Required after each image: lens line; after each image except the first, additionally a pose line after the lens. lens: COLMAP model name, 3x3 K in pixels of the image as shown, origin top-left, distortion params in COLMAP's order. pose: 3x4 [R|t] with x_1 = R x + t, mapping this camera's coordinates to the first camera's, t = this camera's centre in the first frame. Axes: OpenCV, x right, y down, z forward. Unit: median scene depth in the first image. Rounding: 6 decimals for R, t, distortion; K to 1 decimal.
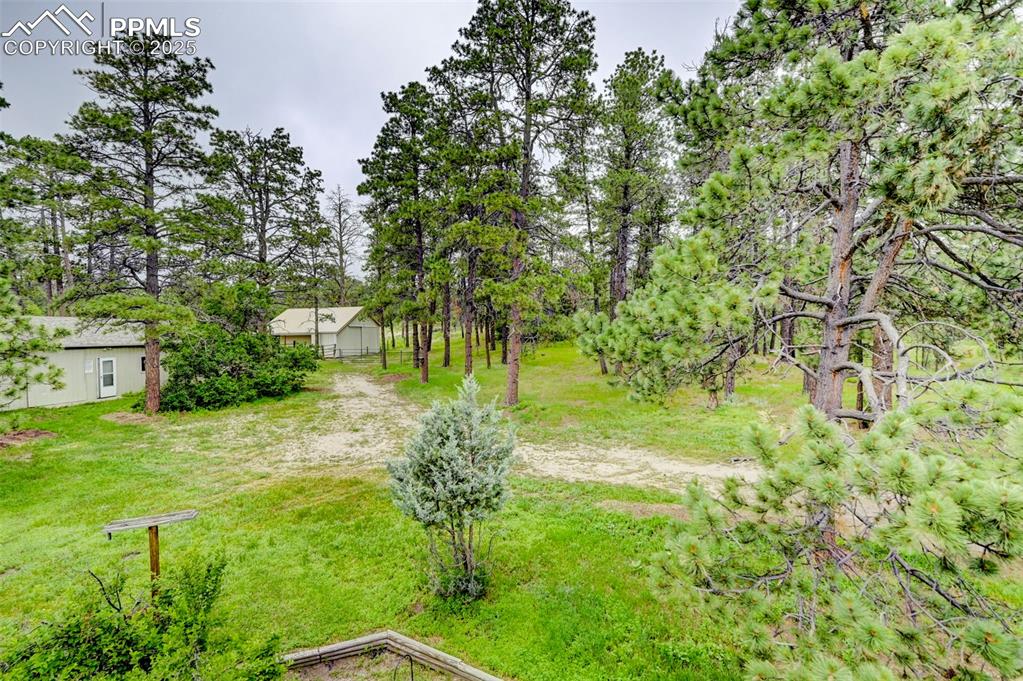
lens RADIAL K [[484.7, 0, 511.5], [0, 484.7, 340.5], [0, 0, 1]] dist [-0.000233, -0.000088]
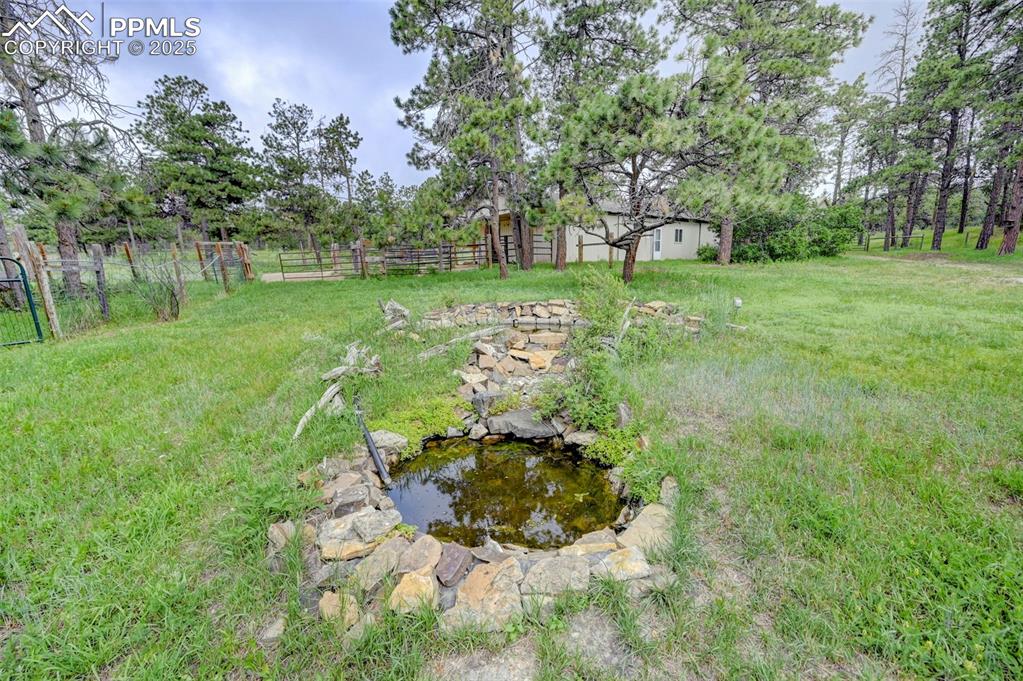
lens RADIAL K [[403.1, 0, 534.8], [0, 403.1, 340.0], [0, 0, 1]] dist [-0.000453, -0.000092]
pose [[0.755608, 0.121491, -0.643659, -0.473806], [-0.007544, 0.984198, 0.176912, 0.165909], [0.654981, -0.128820, 0.744584, 0.028119]]
